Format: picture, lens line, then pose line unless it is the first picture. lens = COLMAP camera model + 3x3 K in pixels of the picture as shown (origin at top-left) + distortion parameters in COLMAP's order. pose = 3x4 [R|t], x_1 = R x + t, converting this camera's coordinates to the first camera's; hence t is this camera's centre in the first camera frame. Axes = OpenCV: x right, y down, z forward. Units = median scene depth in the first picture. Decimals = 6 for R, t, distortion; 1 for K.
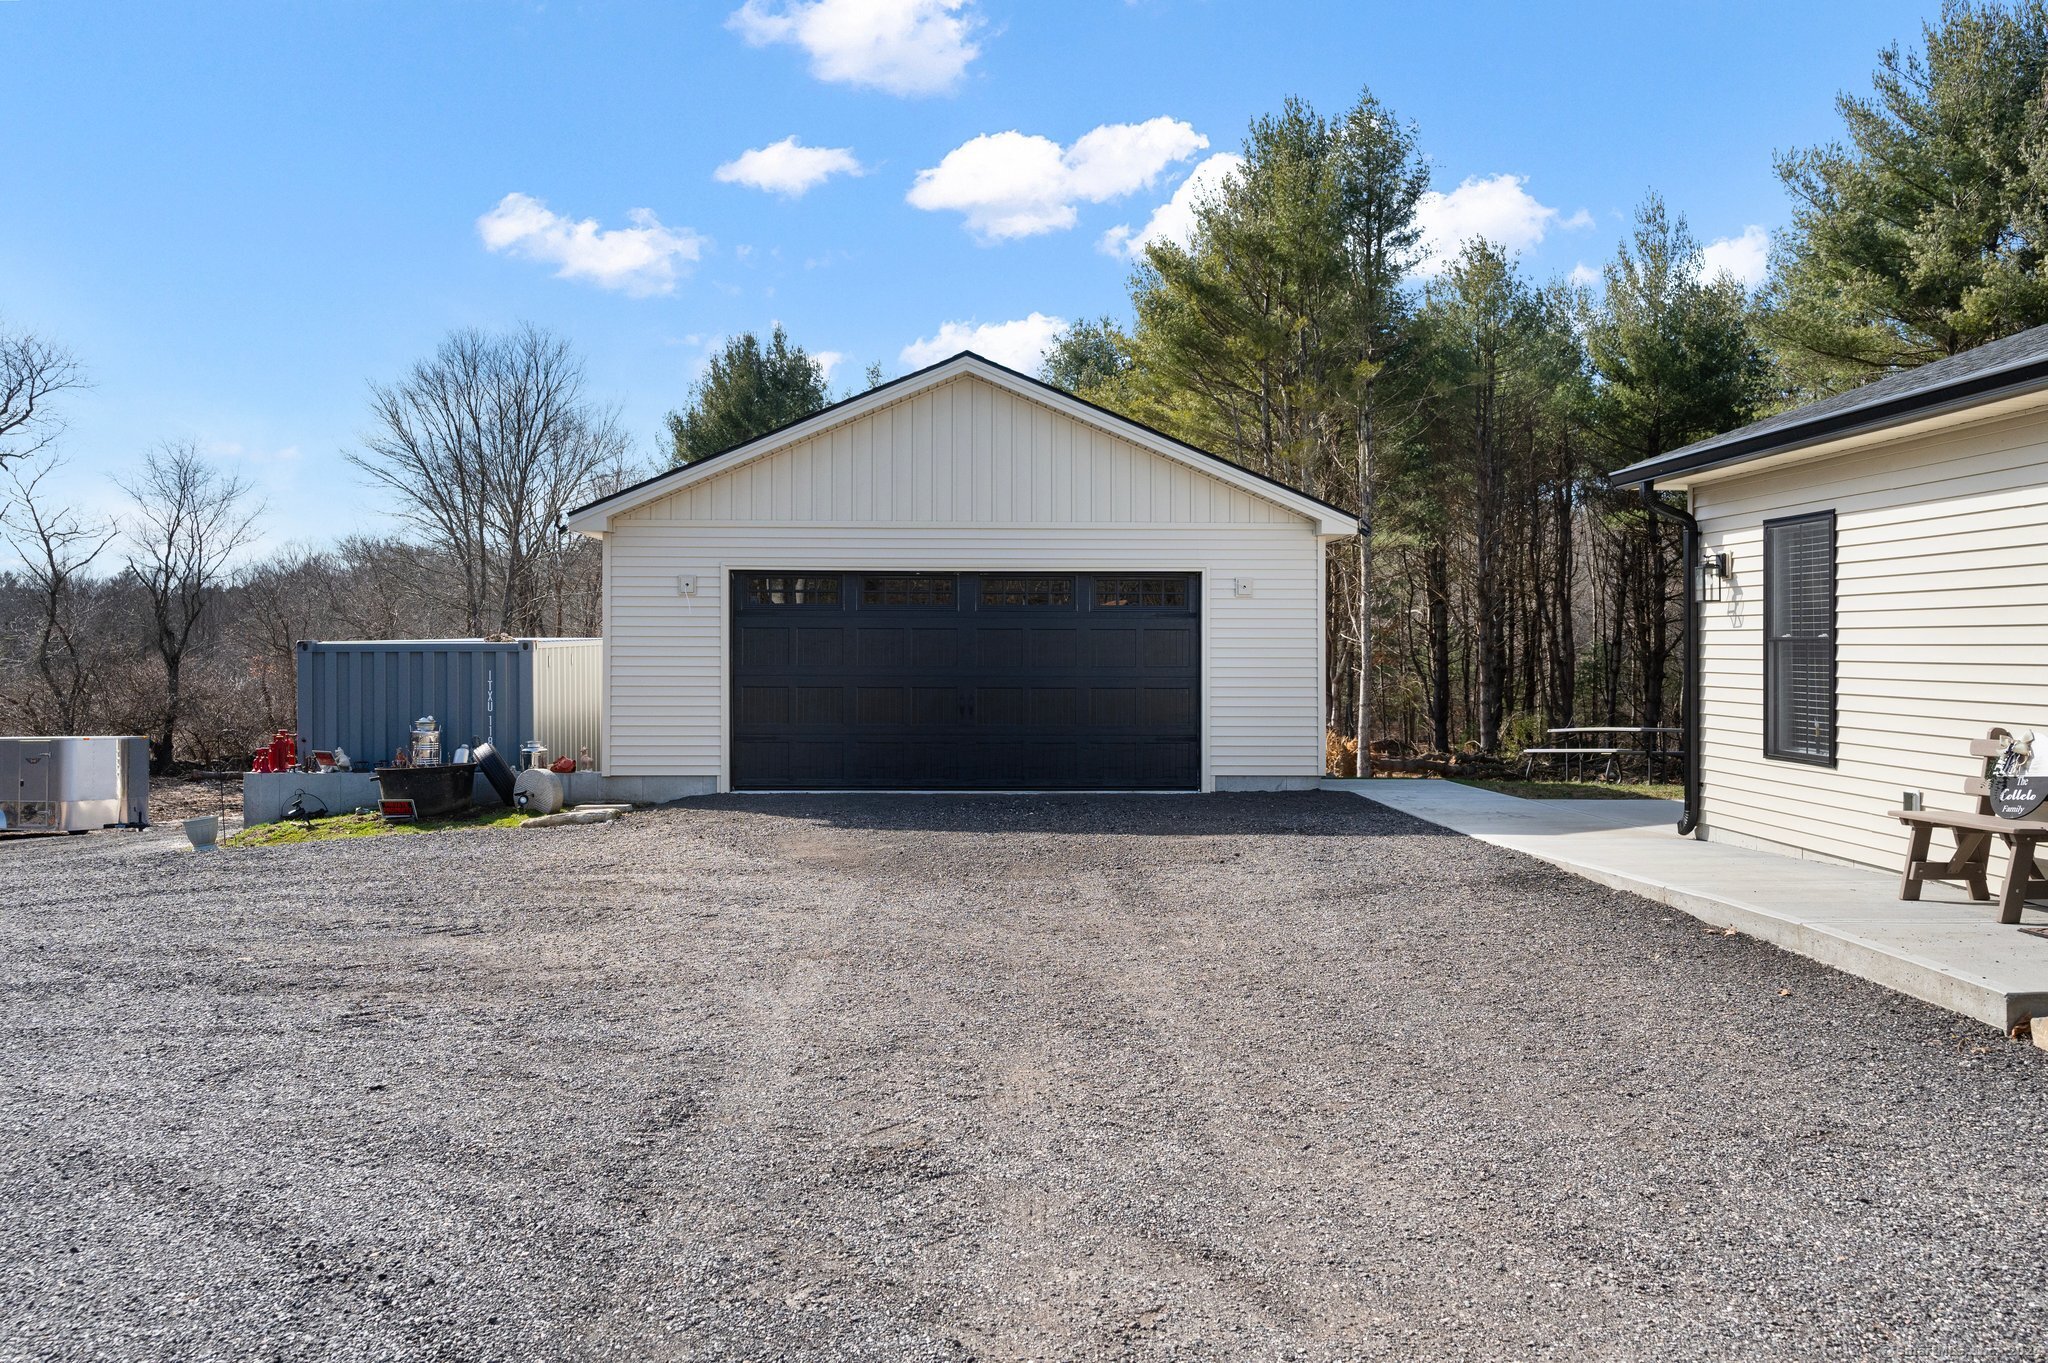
lens RADIAL K [[1613.2, 0, 1017.4], [0, 1613.2, 716.8], [0, 0, 1]] dist [-0.005648, -0.001993]
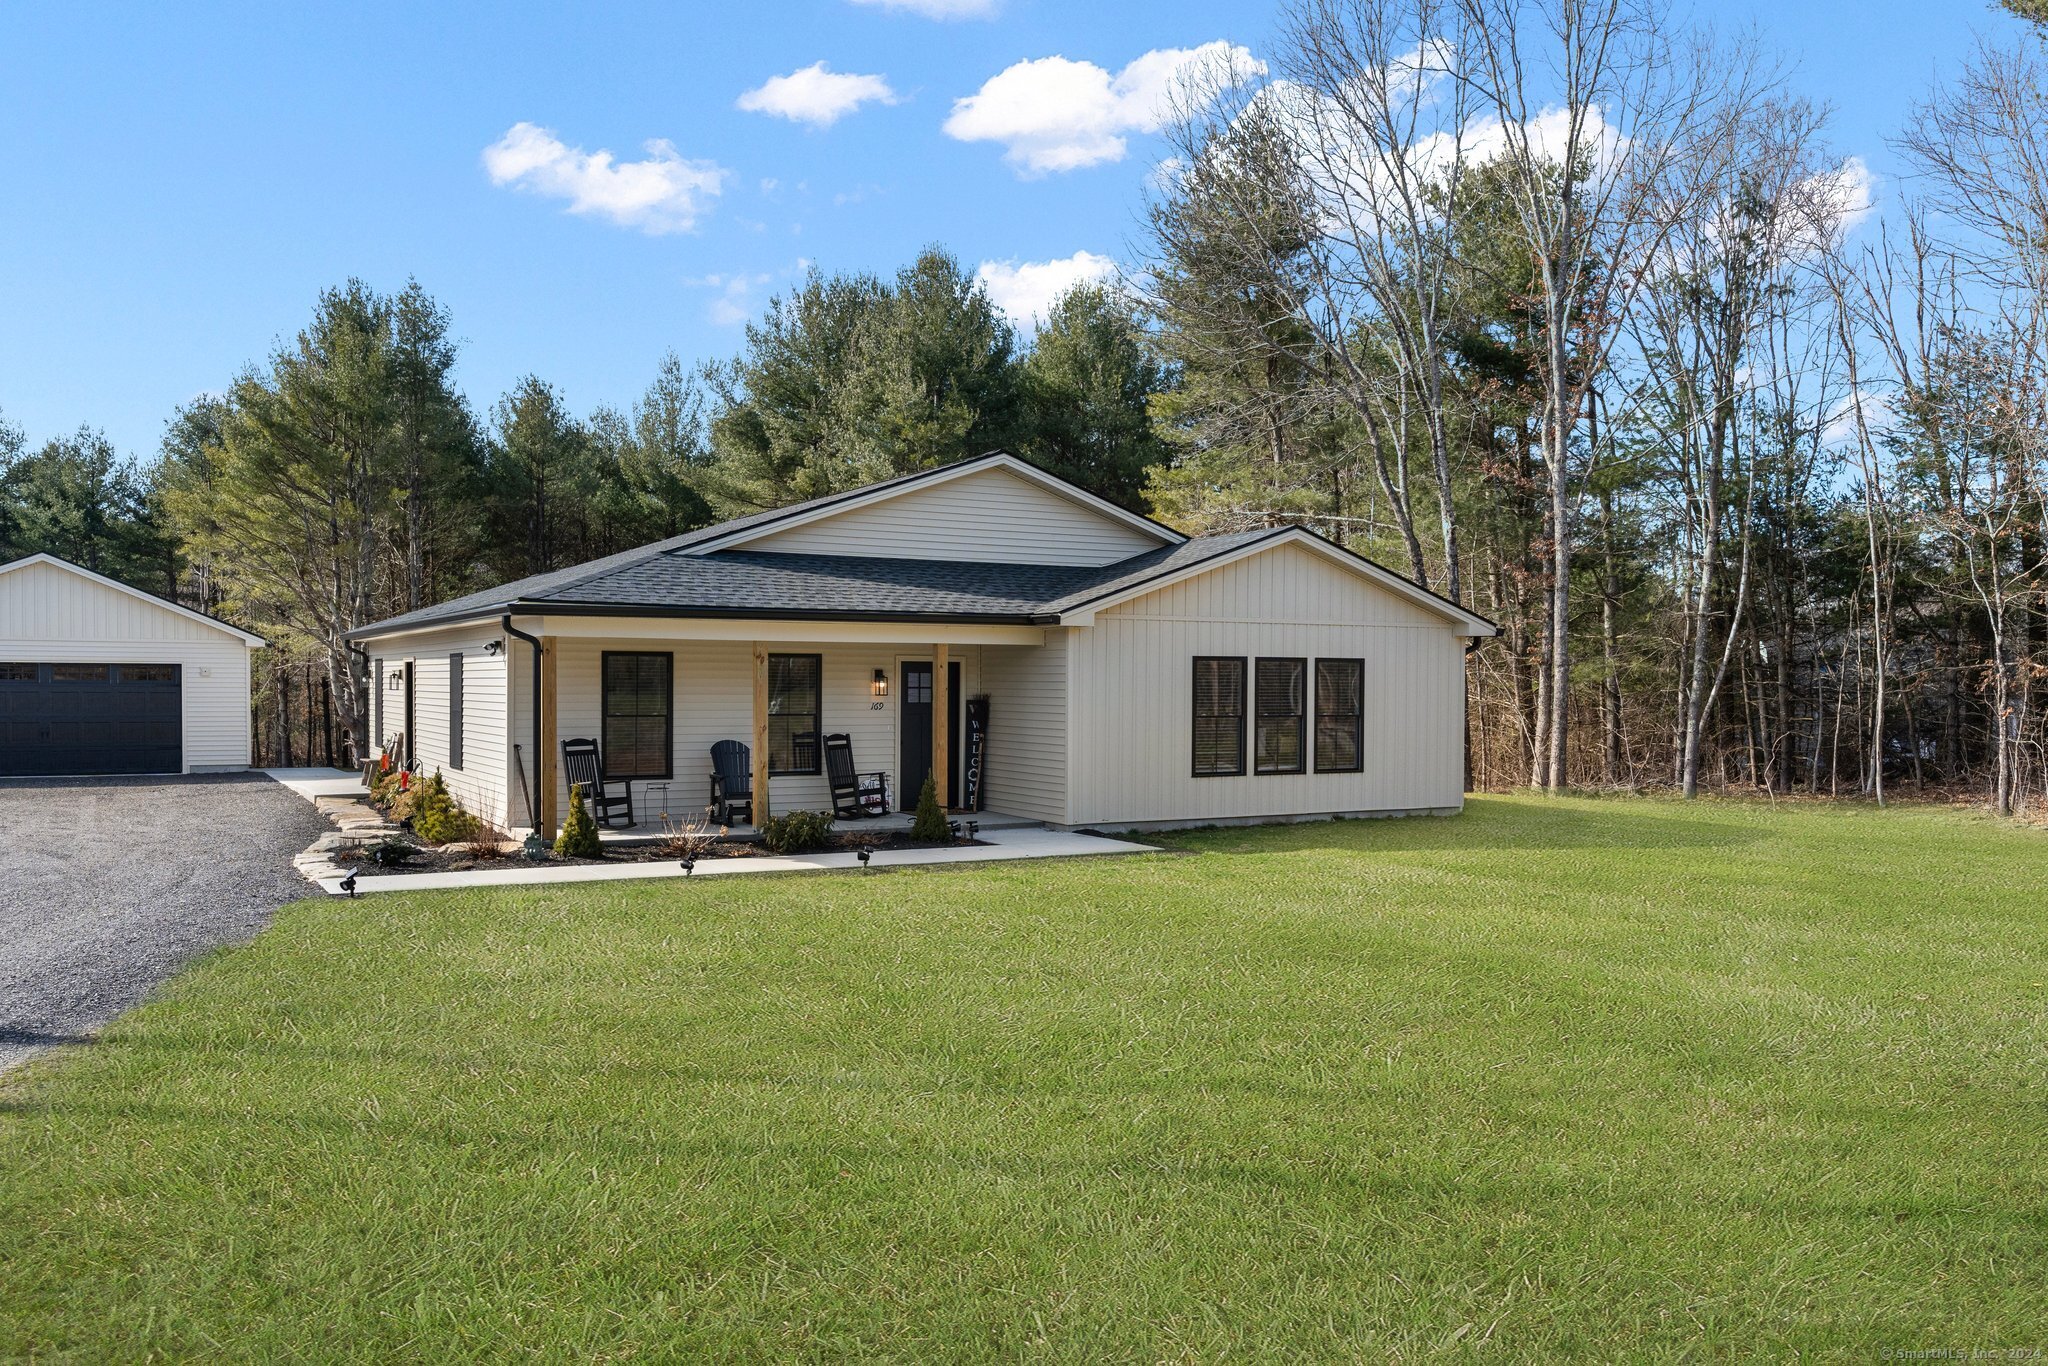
lens RADIAL K [[1613.2, 0, 1017.4], [0, 1613.2, 718.3], [0, 0, 1]] dist [-0.005648, -0.001993]
pose [[0.886351, -0.006028, 0.462975, 0.039377], [0.015746, 0.999729, -0.017129, 0.010309], [-0.462746, 0.022472, 0.886206, -0.454413]]
